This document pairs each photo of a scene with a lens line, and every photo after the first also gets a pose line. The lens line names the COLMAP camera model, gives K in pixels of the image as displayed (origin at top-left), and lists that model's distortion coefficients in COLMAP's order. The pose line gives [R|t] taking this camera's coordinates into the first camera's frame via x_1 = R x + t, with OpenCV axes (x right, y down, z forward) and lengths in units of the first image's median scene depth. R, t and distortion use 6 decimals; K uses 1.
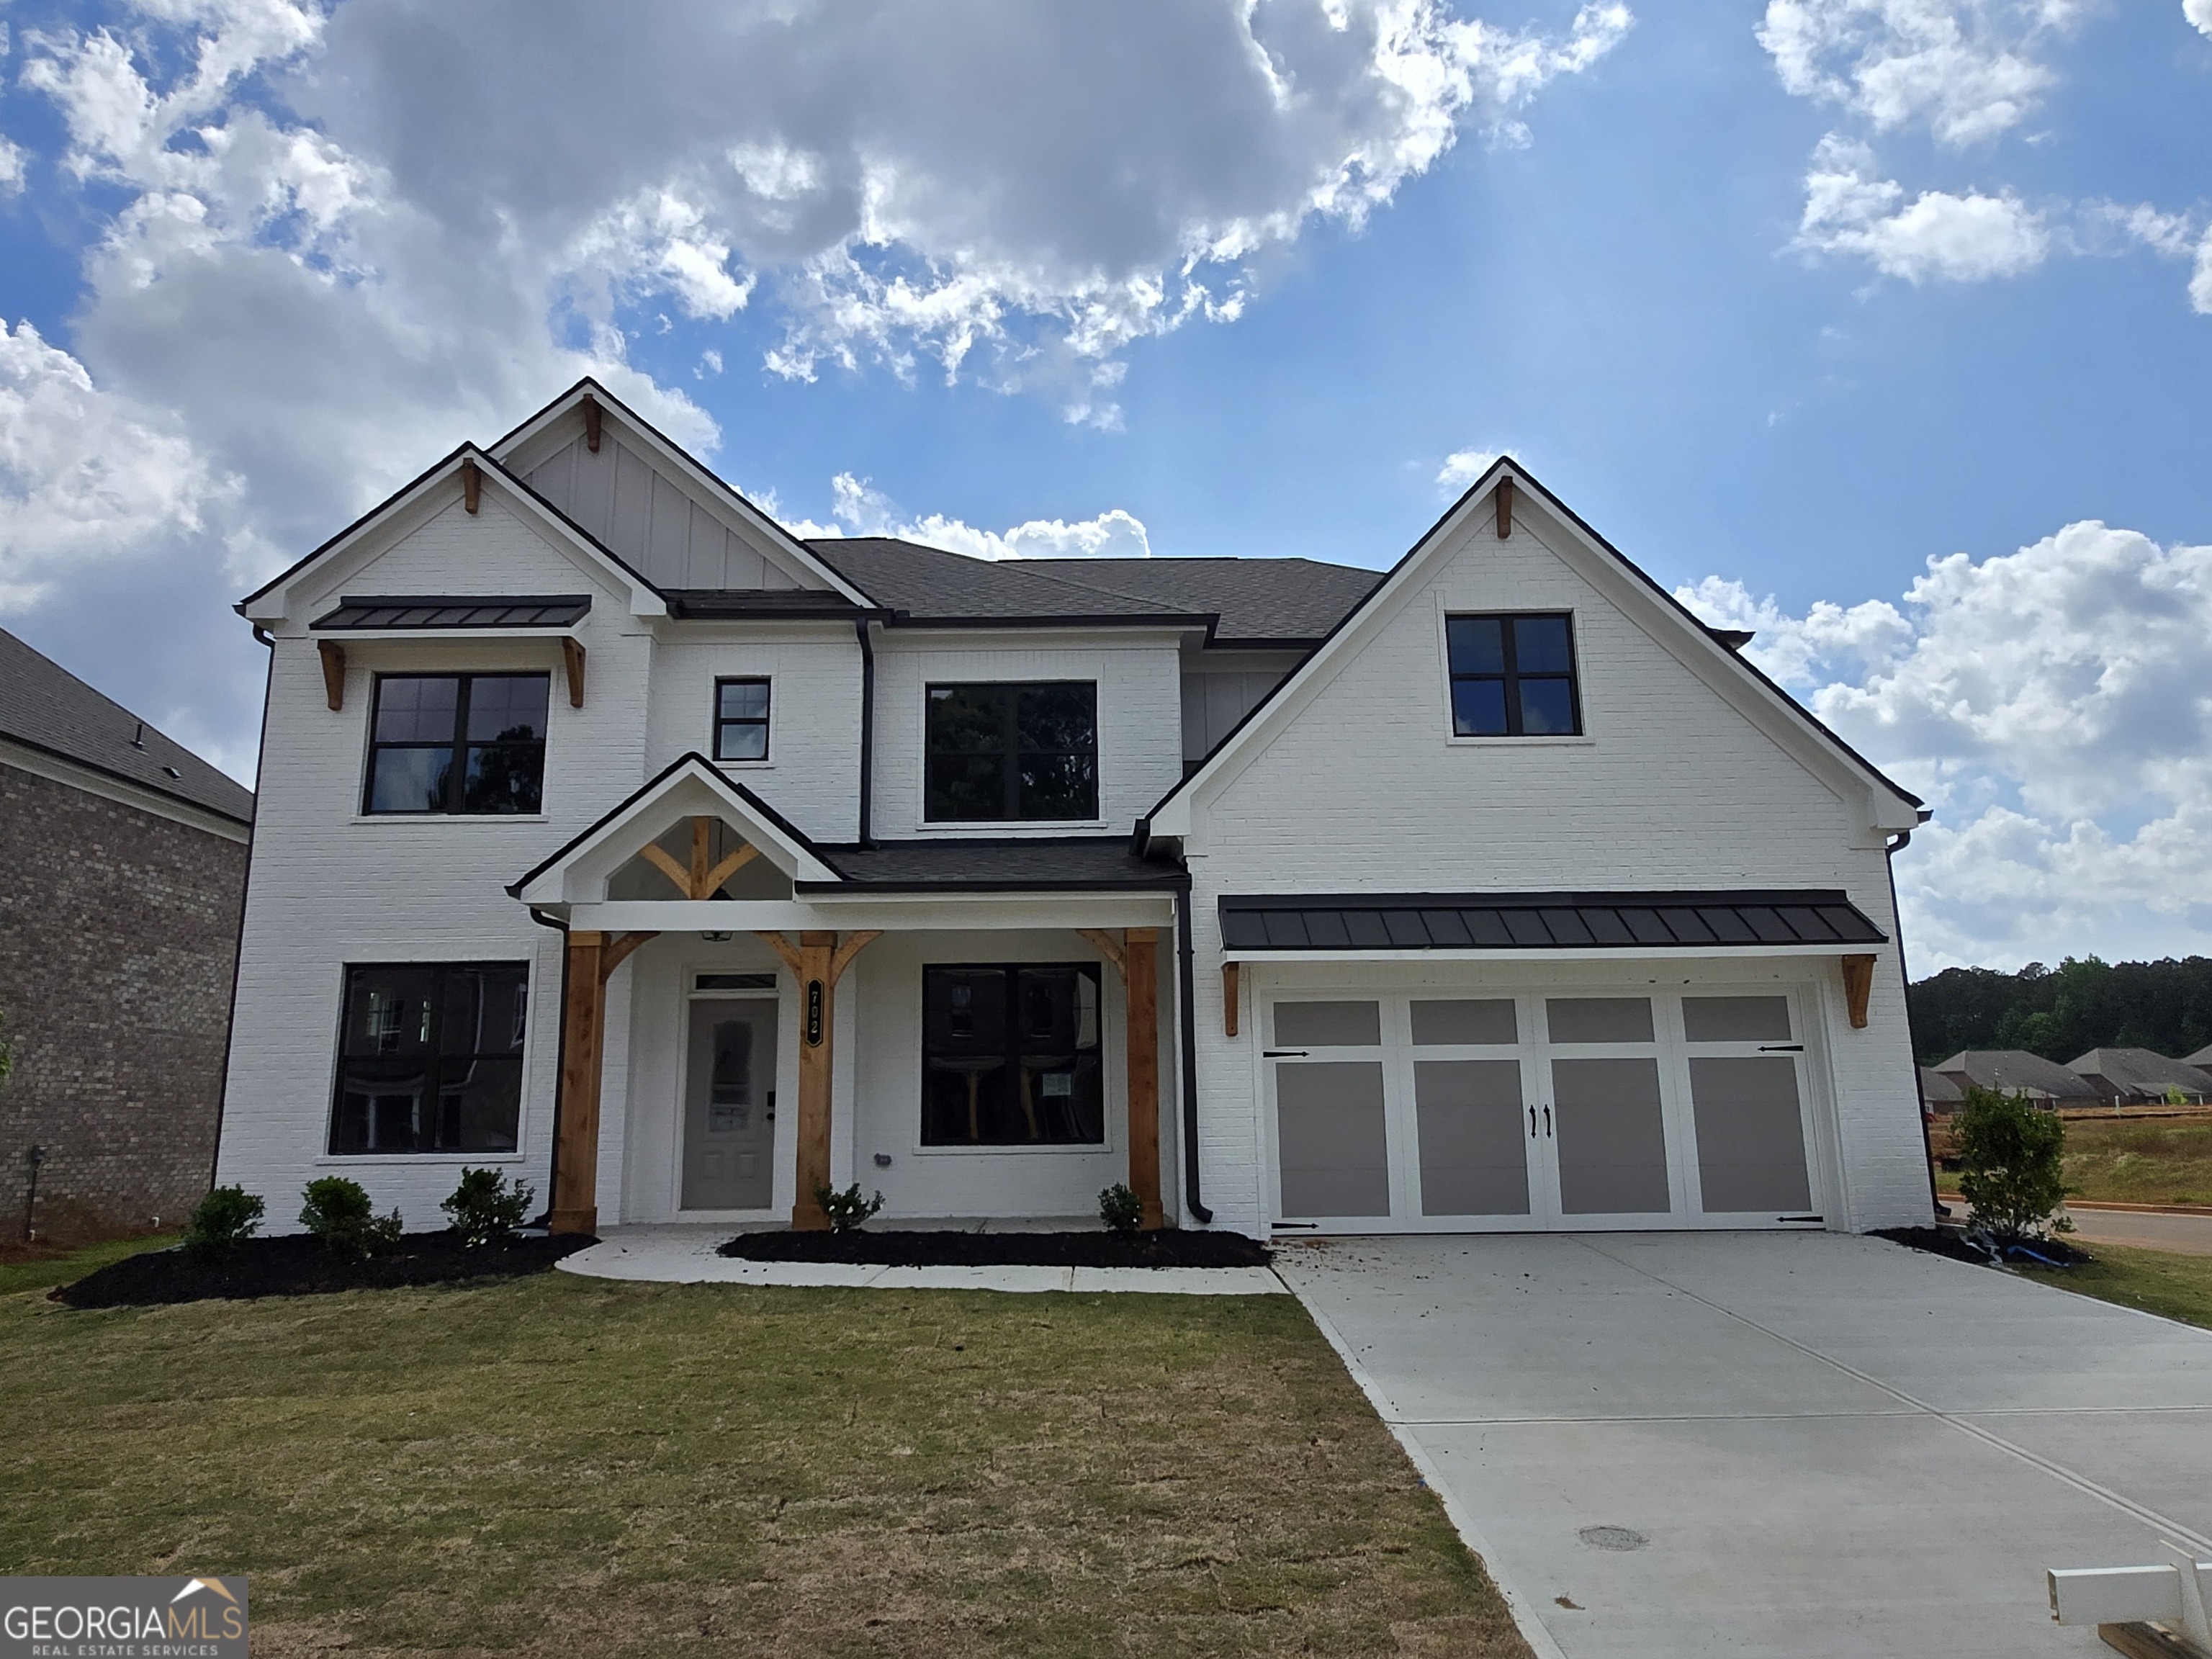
lens RADIAL K [[1450.0, 0, 1058.7], [0, 1450.0, 824.9], [0, 0, 1]] dist [-0.024648, 0.105047]
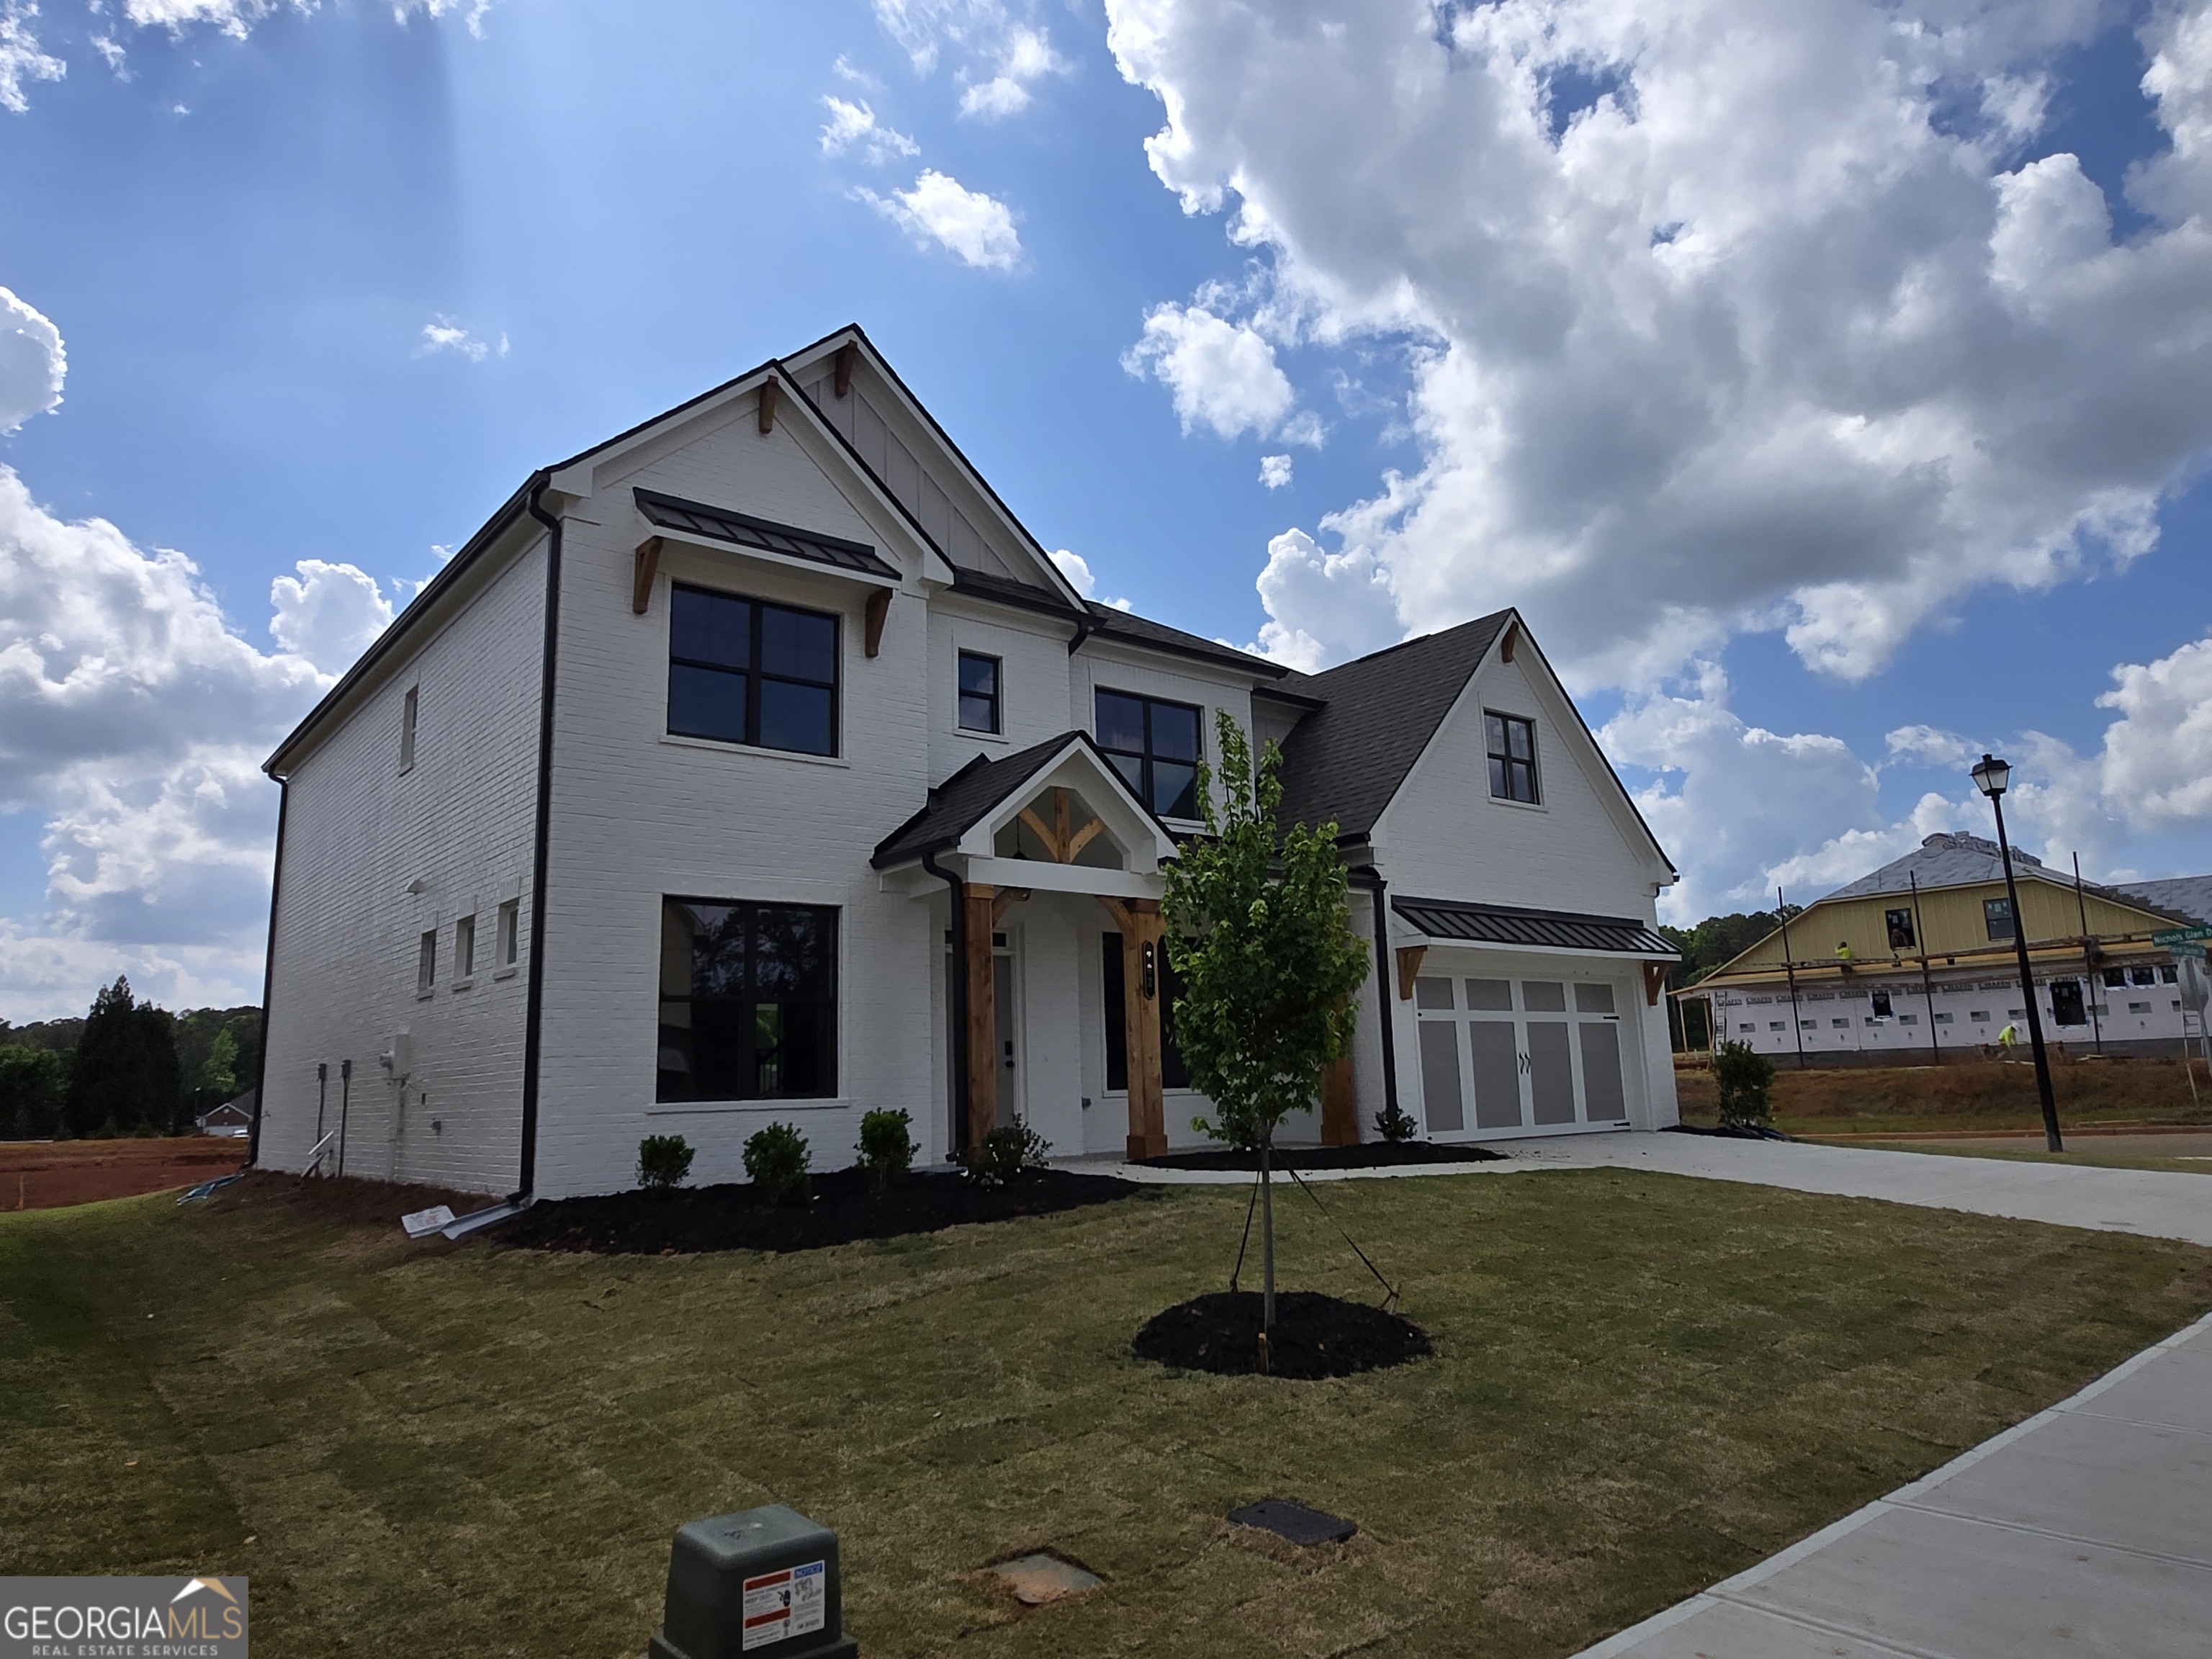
lens RADIAL K [[1361.7, 0, 1105.3], [0, 1361.7, 783.6], [0, 0, 1]] dist [0.001081, 0.081318]
pose [[0.780967, 0.123553, 0.612229, -0.860478], [-0.108816, 0.992163, -0.061420, 0.051427], [-0.615019, -0.018653, 0.788291, 0.165595]]
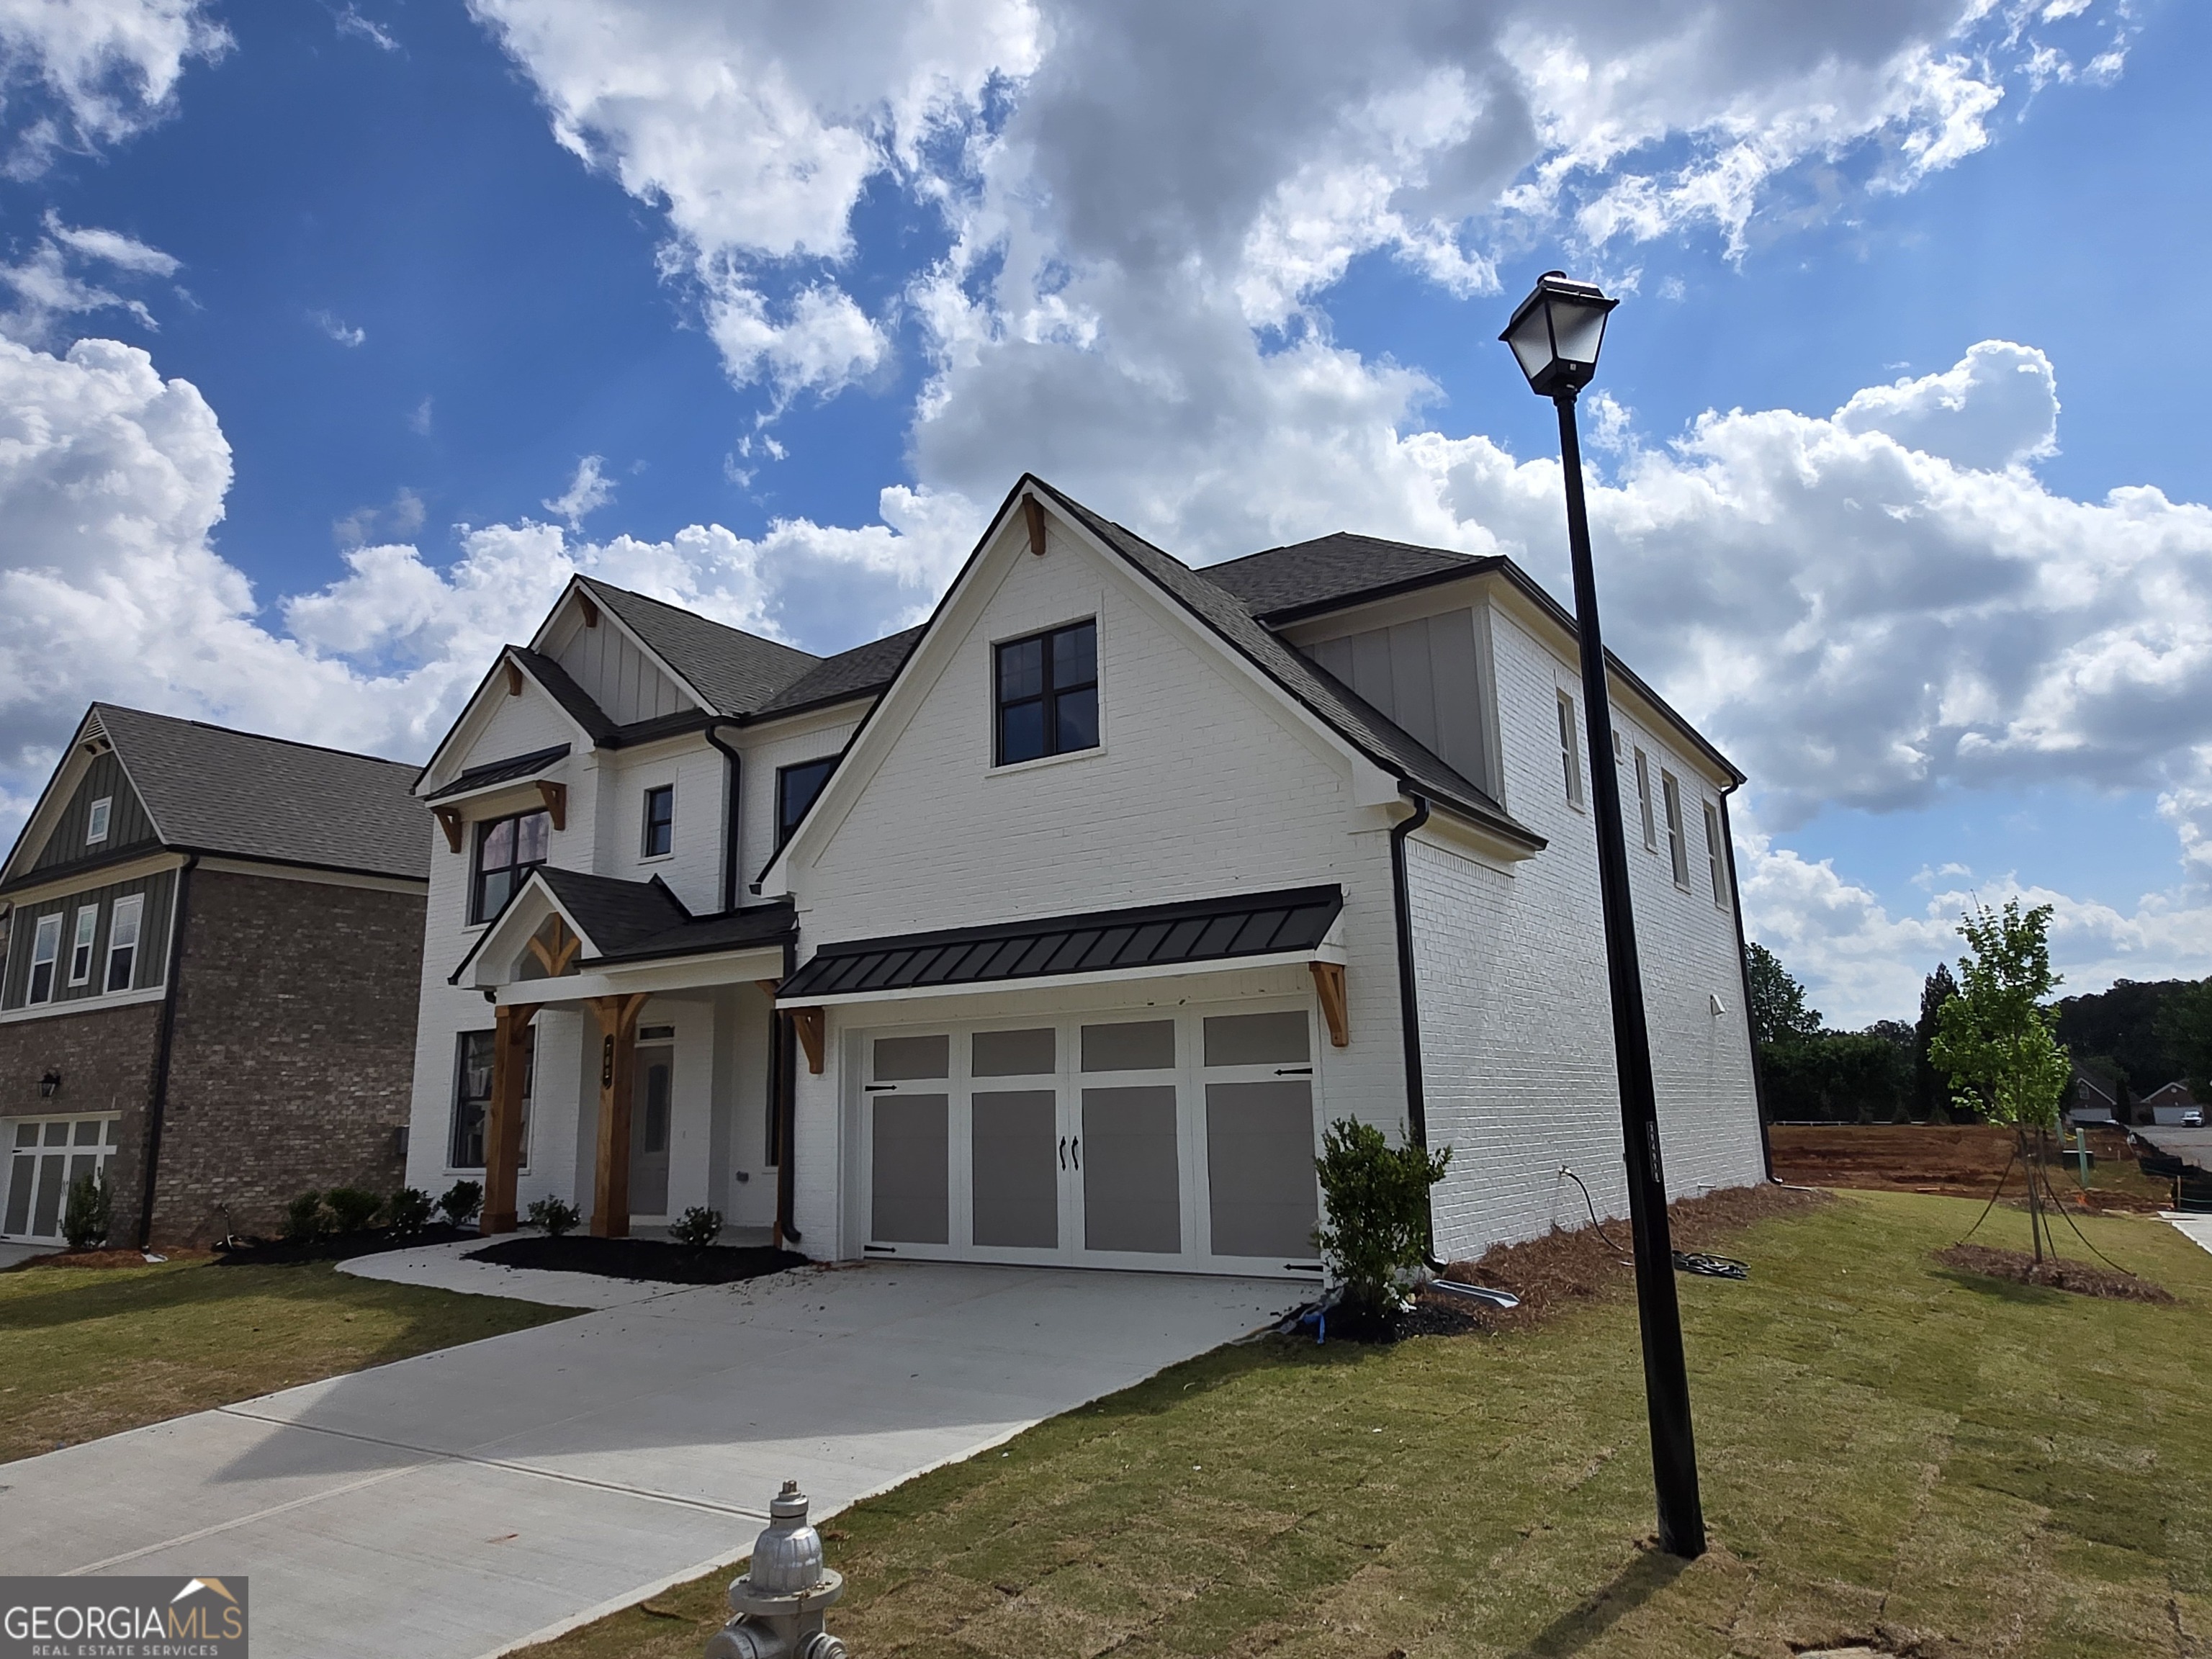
lens RADIAL K [[1450.0, 0, 1058.7], [0, 1450.0, 824.9], [0, 0, 1]] dist [-0.024648, 0.105047]
pose [[0.804024, -0.122130, -0.581919, 0.888252], [0.123352, 0.991647, -0.037688, 0.021635], [0.581661, -0.041478, 0.812373, 0.210675]]
